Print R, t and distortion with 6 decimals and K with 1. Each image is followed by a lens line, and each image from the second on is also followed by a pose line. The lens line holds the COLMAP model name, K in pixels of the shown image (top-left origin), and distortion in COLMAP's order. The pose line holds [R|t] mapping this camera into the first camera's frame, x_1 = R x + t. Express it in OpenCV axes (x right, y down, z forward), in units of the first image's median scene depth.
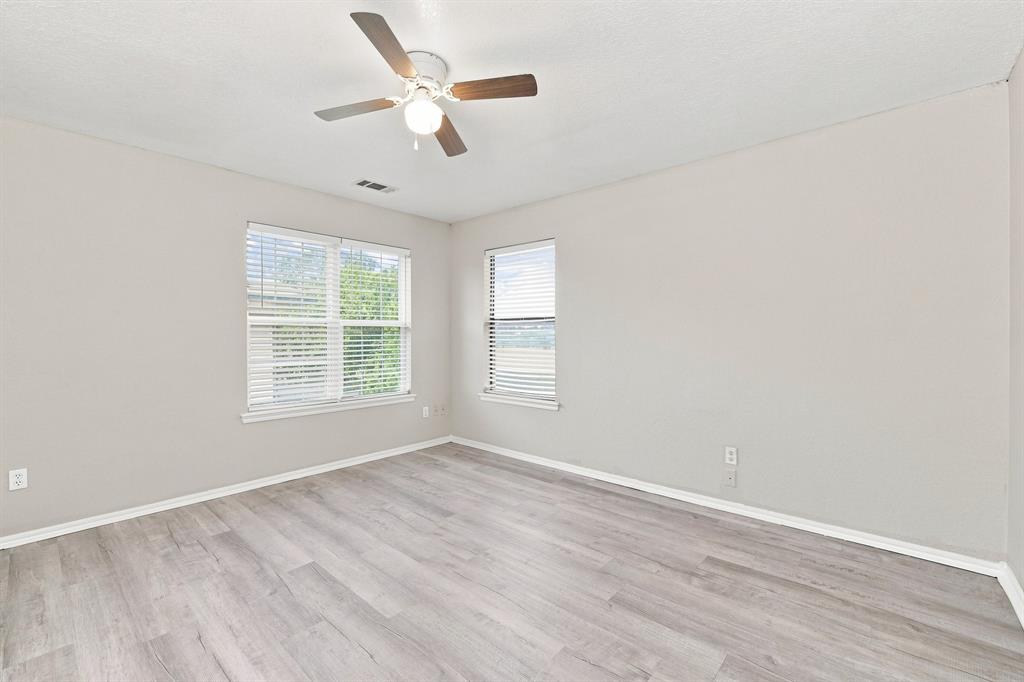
lens RADIAL K [[440.3, 0, 503.9], [0, 440.3, 338.4], [0, 0, 1]] dist [-0.000841, 0.000175]
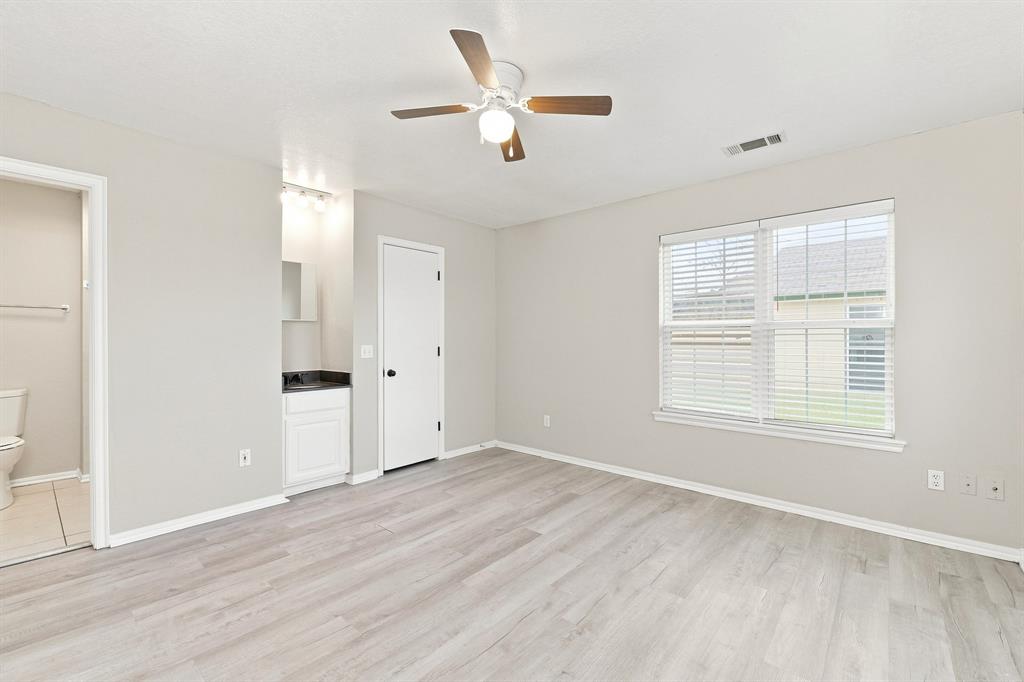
lens RADIAL K [[440.3, 0, 503.9], [0, 440.3, 338.4], [0, 0, 1]] dist [-0.000841, 0.000175]
pose [[0.004463, 0.001144, -0.999989, 0.612770], [-0.009400, 0.999955, 0.001102, -0.010770], [0.999946, 0.009395, 0.004474, 0.741619]]
